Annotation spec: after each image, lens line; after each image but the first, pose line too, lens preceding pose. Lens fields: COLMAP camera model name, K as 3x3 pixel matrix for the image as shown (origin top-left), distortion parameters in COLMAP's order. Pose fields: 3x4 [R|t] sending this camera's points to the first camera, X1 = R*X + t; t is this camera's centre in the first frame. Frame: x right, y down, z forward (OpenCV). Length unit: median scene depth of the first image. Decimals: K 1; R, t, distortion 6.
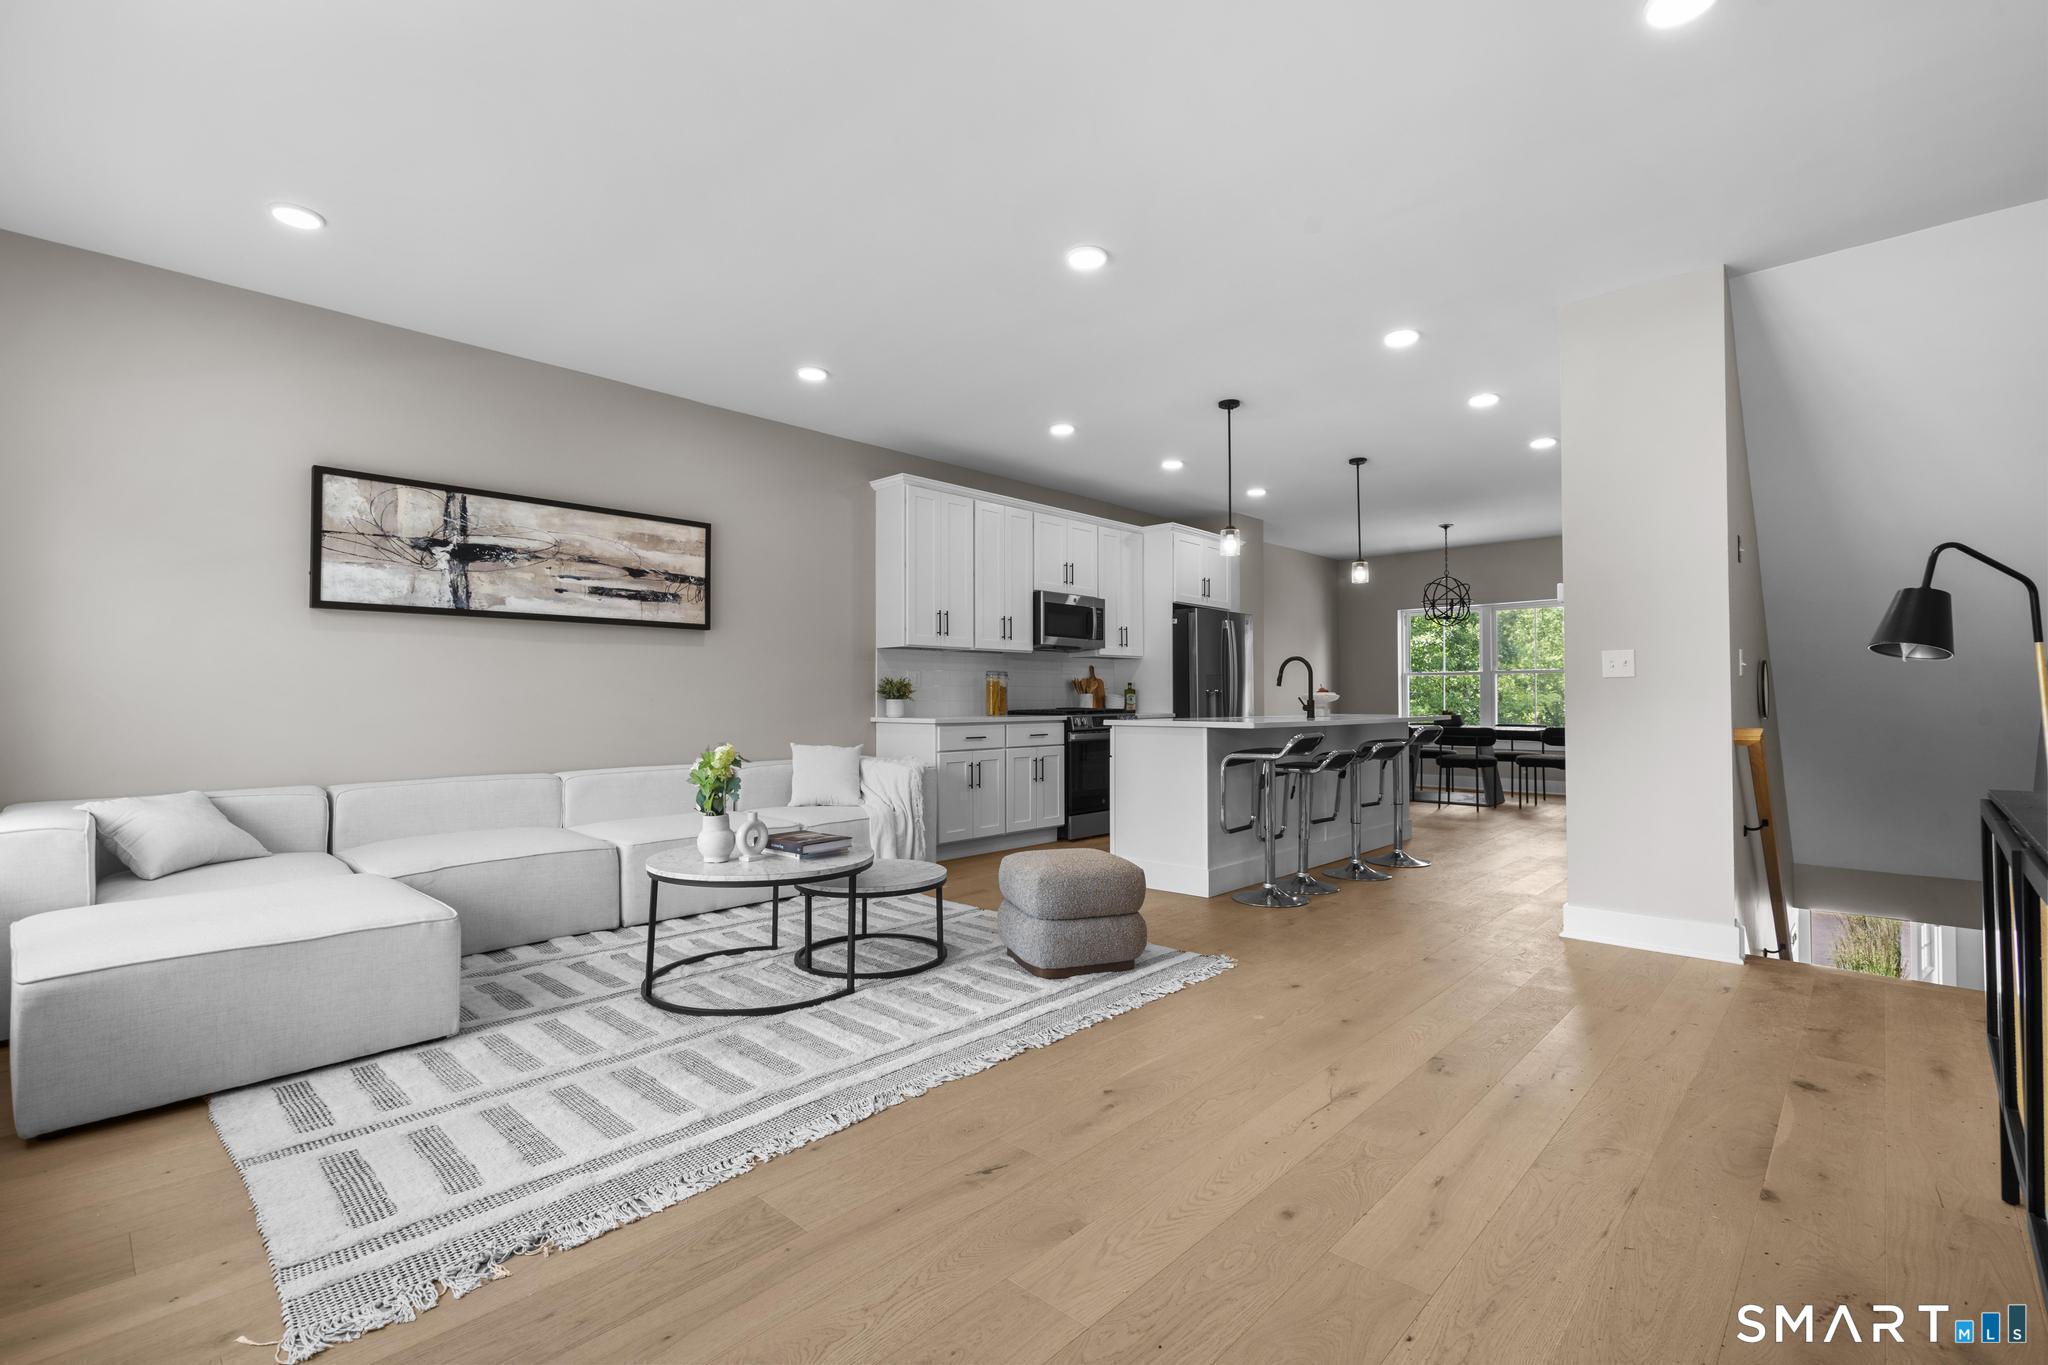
lens RADIAL K [[919.2, 0, 1020.9], [0, 919.2, 686.9], [0, 0, 1]] dist [-0.010068, 0.005996]
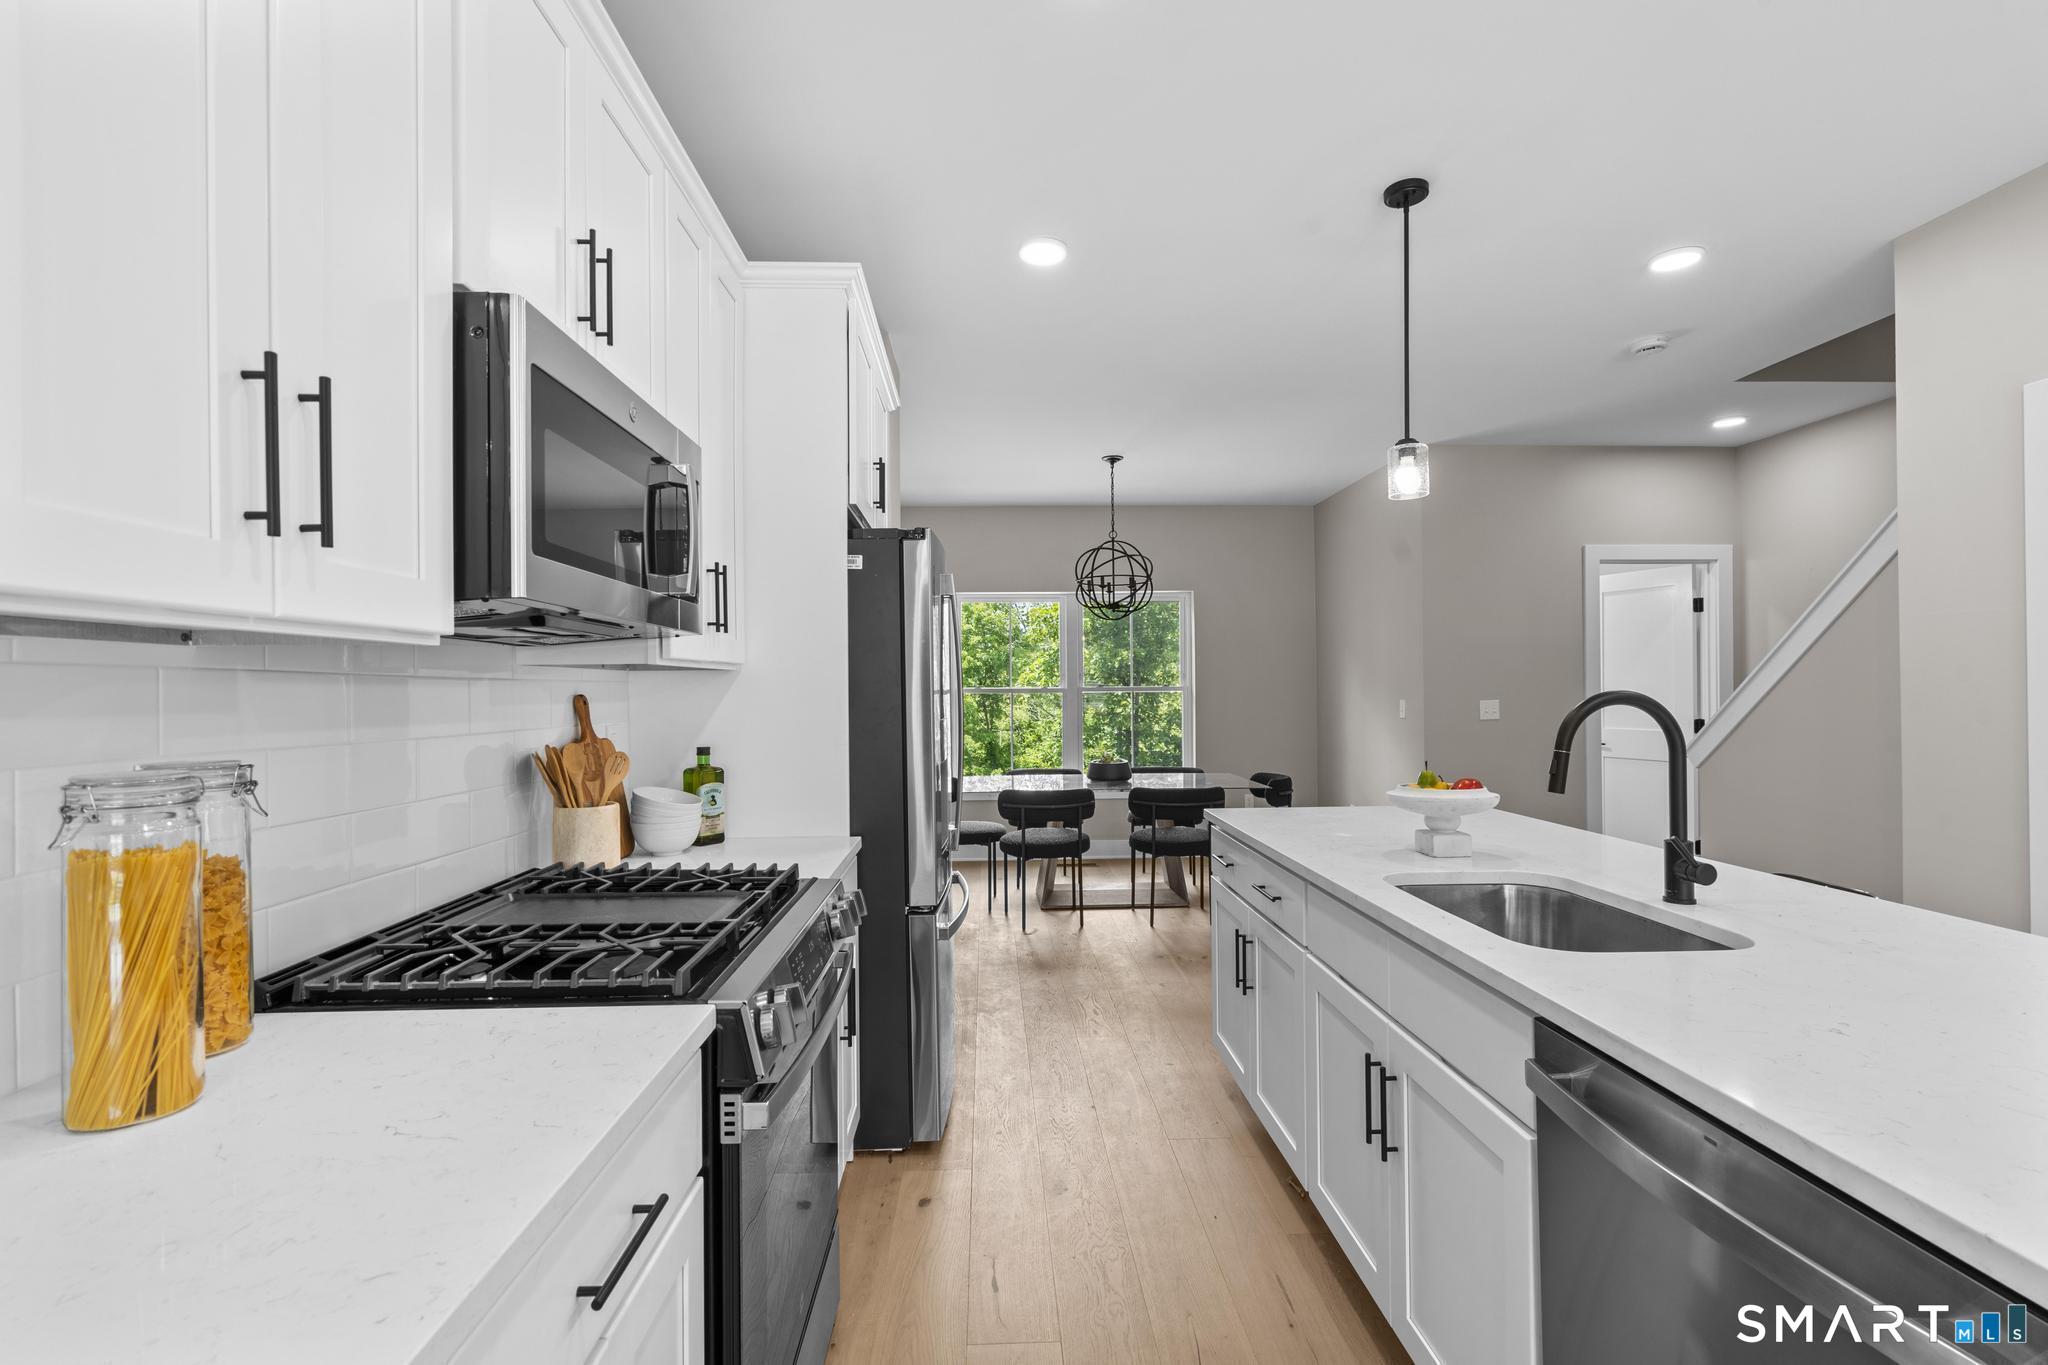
lens RADIAL K [[919.2, 0, 1020.9], [0, 919.2, 686.9], [0, 0, 1]] dist [-0.010068, 0.005996]
pose [[0.699183, -0.000258, 0.714942, -0.046523], [-0.002552, 0.999993, 0.002856, -0.040564], [-0.714938, -0.003821, 0.699178, 1.085999]]
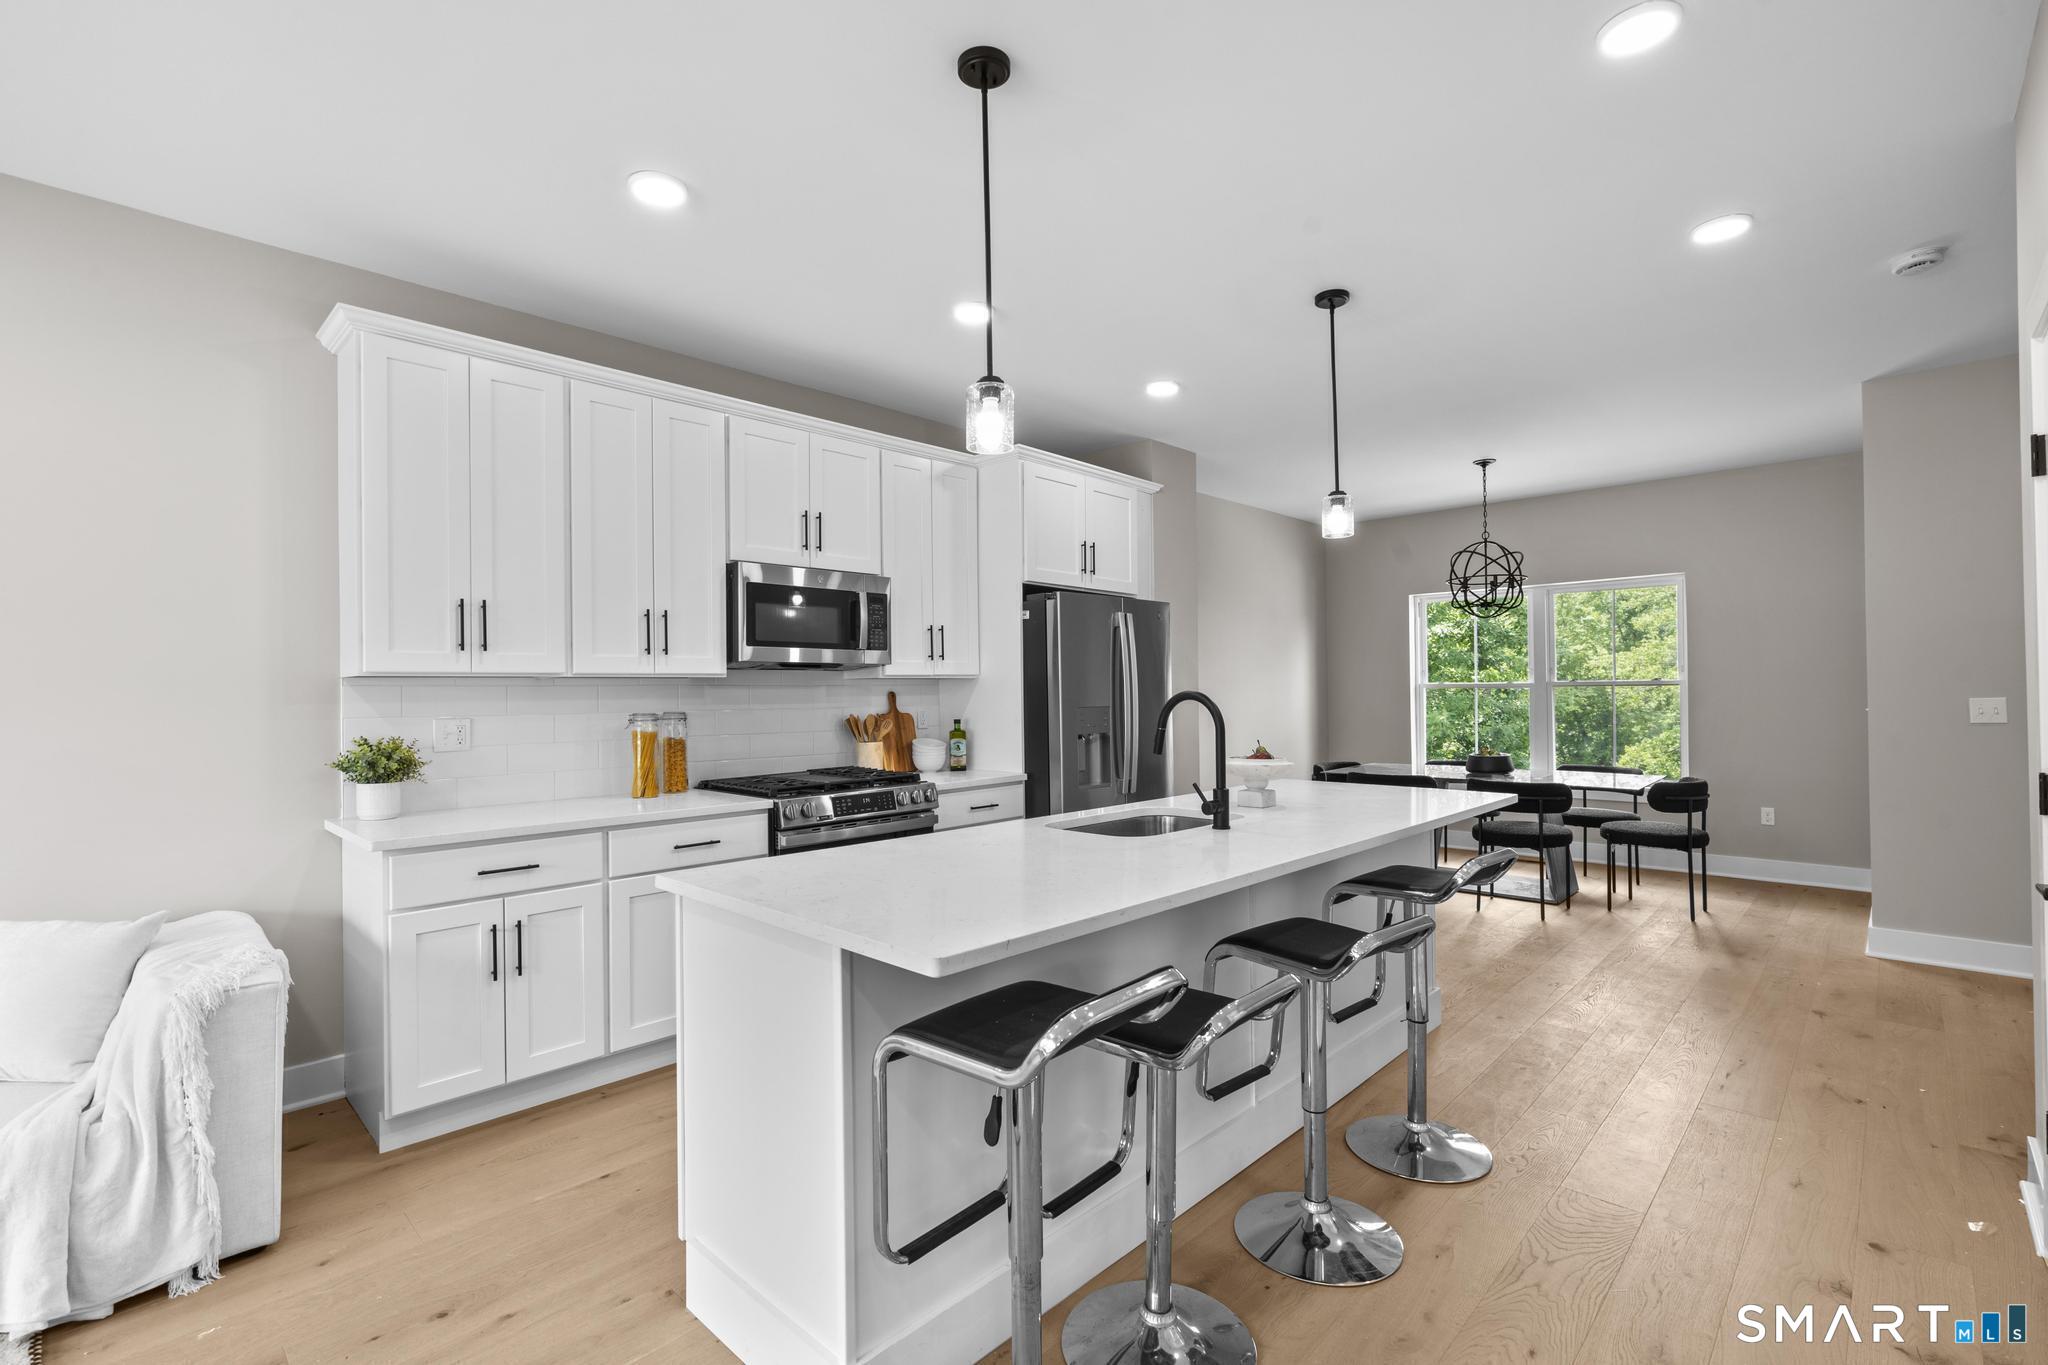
lens RADIAL K [[919.2, 0, 1020.9], [0, 919.2, 686.9], [0, 0, 1]] dist [-0.010068, 0.005996]
pose [[0.999917, -0.008090, -0.010008, 0.255583], [0.008186, 0.999920, 0.009650, -0.047447], [0.009929, -0.009731, 0.999903, 0.629116]]
